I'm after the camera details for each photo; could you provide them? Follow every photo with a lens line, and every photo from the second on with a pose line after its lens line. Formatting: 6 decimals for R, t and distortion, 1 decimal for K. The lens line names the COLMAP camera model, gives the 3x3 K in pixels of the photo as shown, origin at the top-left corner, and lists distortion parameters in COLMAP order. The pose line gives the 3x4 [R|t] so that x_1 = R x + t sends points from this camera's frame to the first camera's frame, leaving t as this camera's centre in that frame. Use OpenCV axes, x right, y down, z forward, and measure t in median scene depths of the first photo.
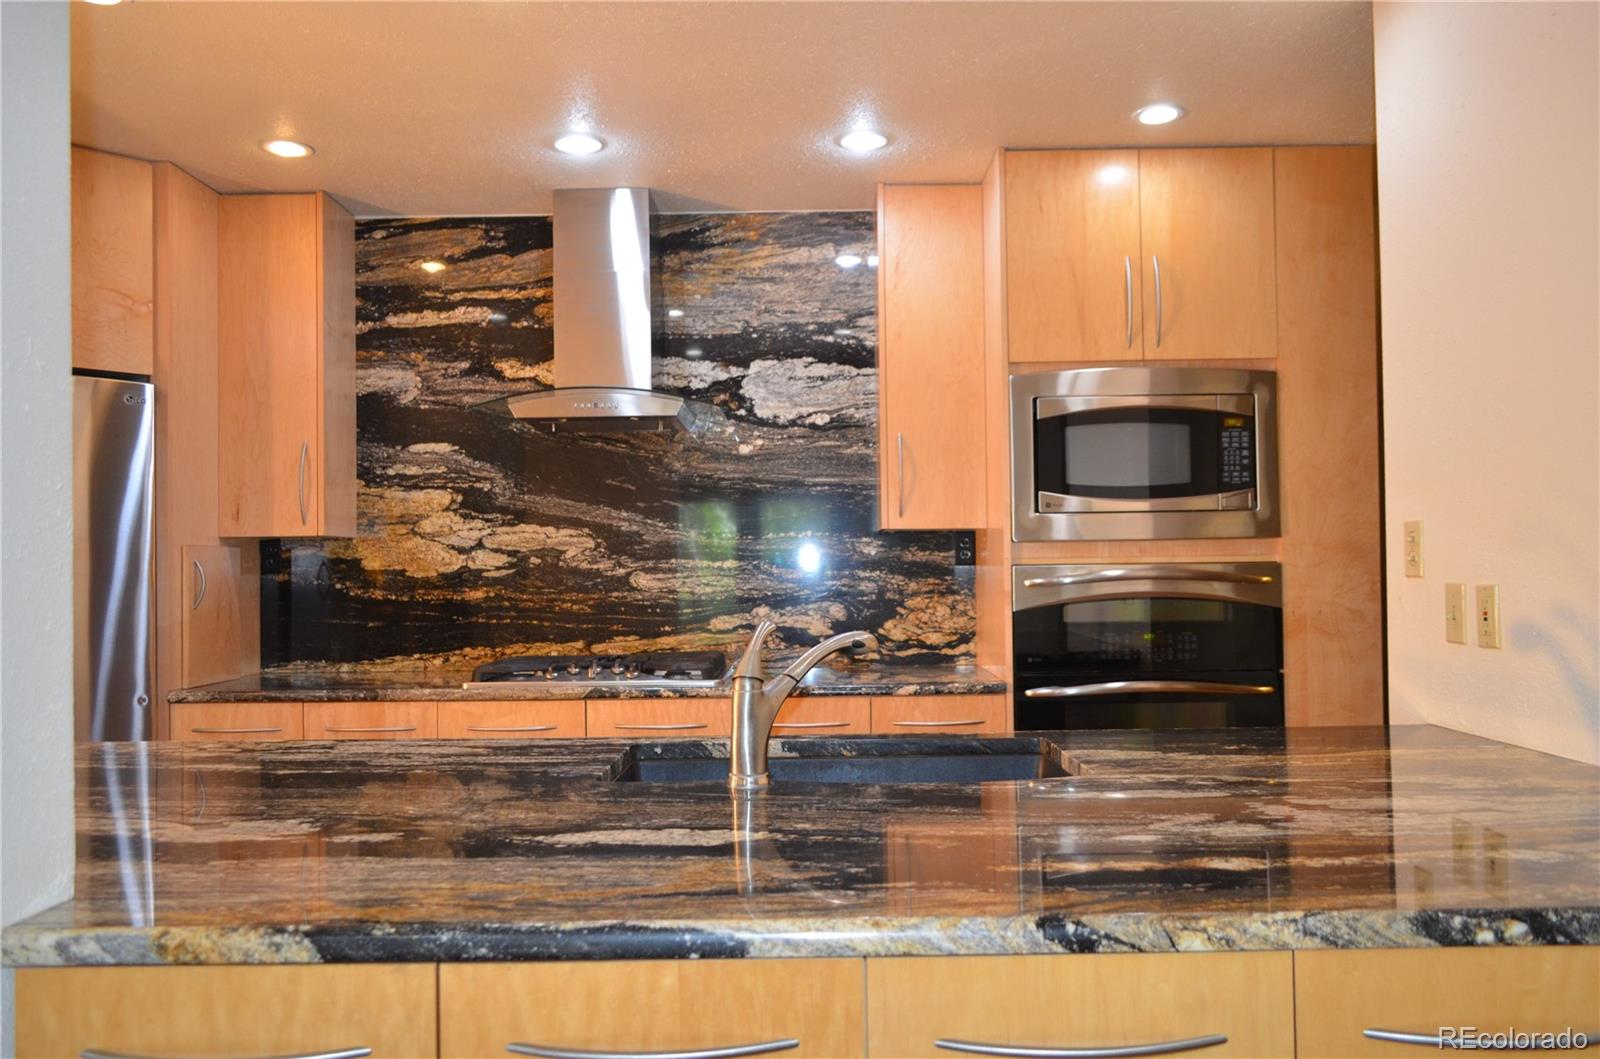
lens RADIAL K [[1251.3, 0, 808.8], [0, 1251.3, 538.3], [0, 0, 1]] dist [-0.010300, -0.003482]
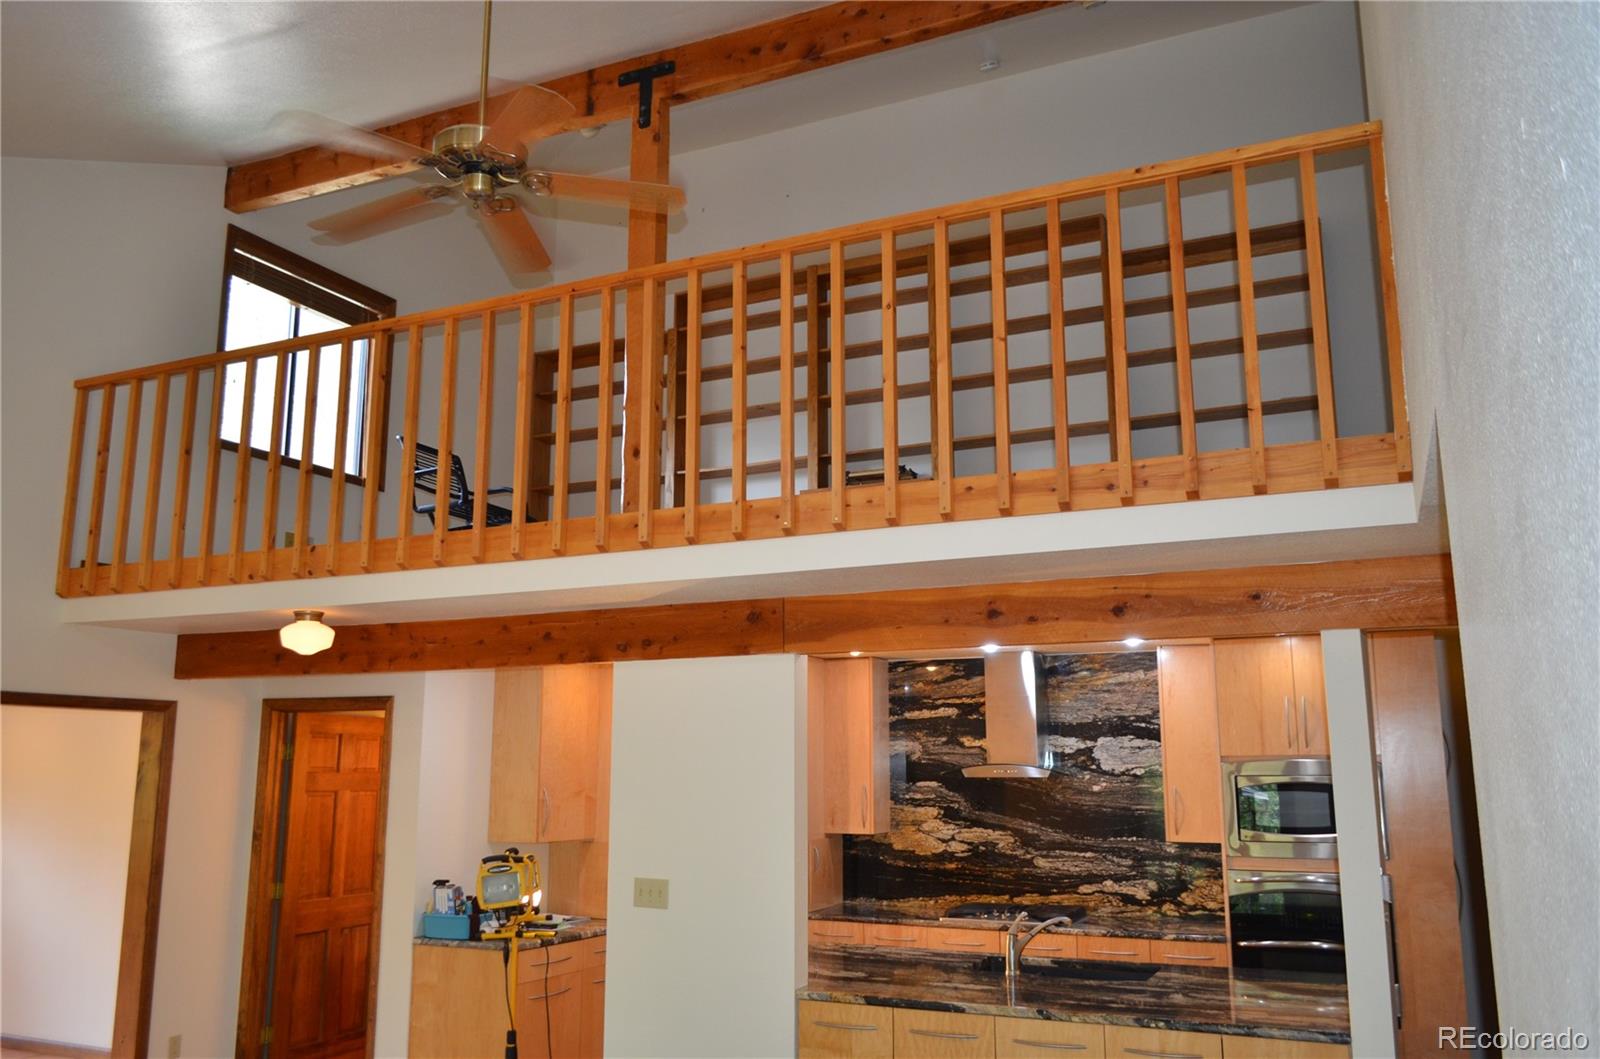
lens RADIAL K [[1251.3, 0, 808.8], [0, 1251.3, 538.3], [0, 0, 1]] dist [-0.010300, -0.003482]
pose [[0.909018, -0.060721, -0.412310, 0.329891], [-0.004242, 0.987930, -0.154845, -0.145066], [0.416736, 0.142506, 0.897788, -0.804866]]
